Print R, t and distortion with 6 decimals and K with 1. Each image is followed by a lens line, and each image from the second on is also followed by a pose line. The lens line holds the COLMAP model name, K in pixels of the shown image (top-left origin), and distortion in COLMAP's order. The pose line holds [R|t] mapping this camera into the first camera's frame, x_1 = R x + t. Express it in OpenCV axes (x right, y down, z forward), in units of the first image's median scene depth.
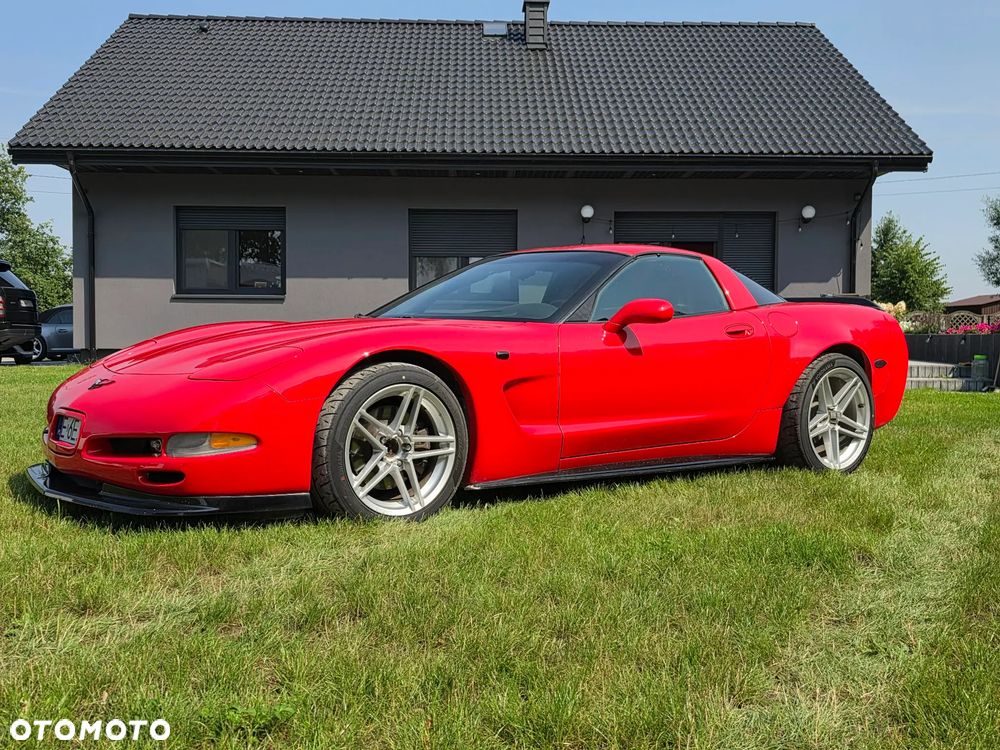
lens RADIAL K [[1131.9, 0, 494.4], [0, 1131.9, 387.1], [0, 0, 1]] dist [0.140751, -0.251071]
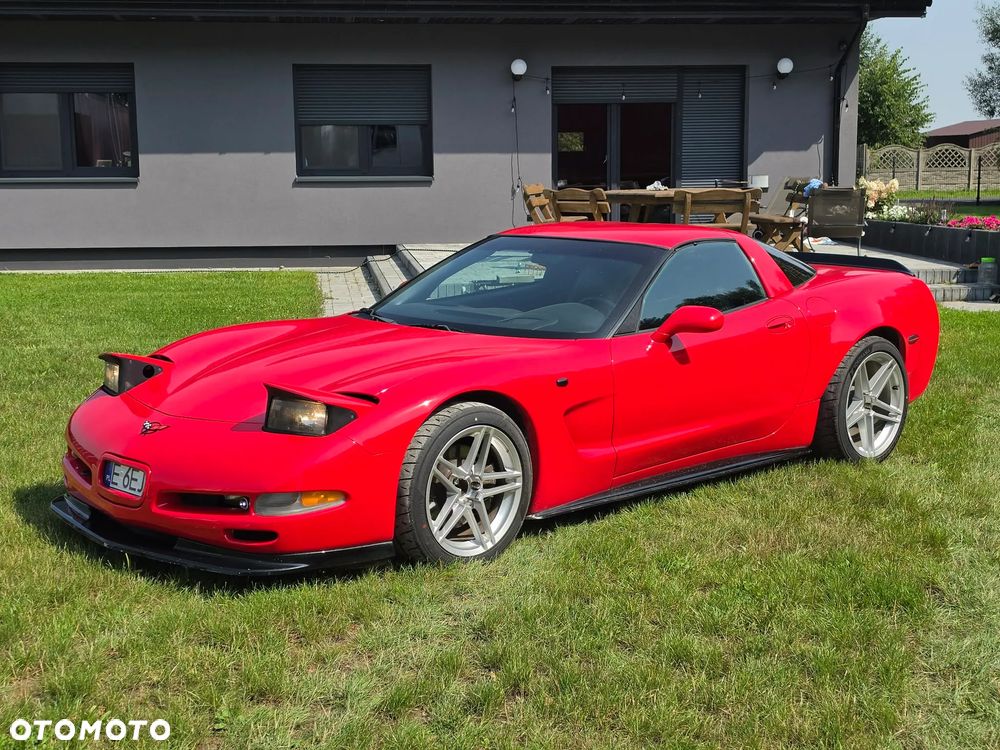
lens RADIAL K [[1479.7, 0, 499.0], [0, 1479.7, 411.8], [0, 0, 1]] dist [0.202932, -0.490038]
pose [[0.994083, -0.032627, 0.103609, -0.156559], [0.019522, 0.991956, 0.125070, -0.142523], [-0.106856, -0.122308, 0.986723, -0.225912]]
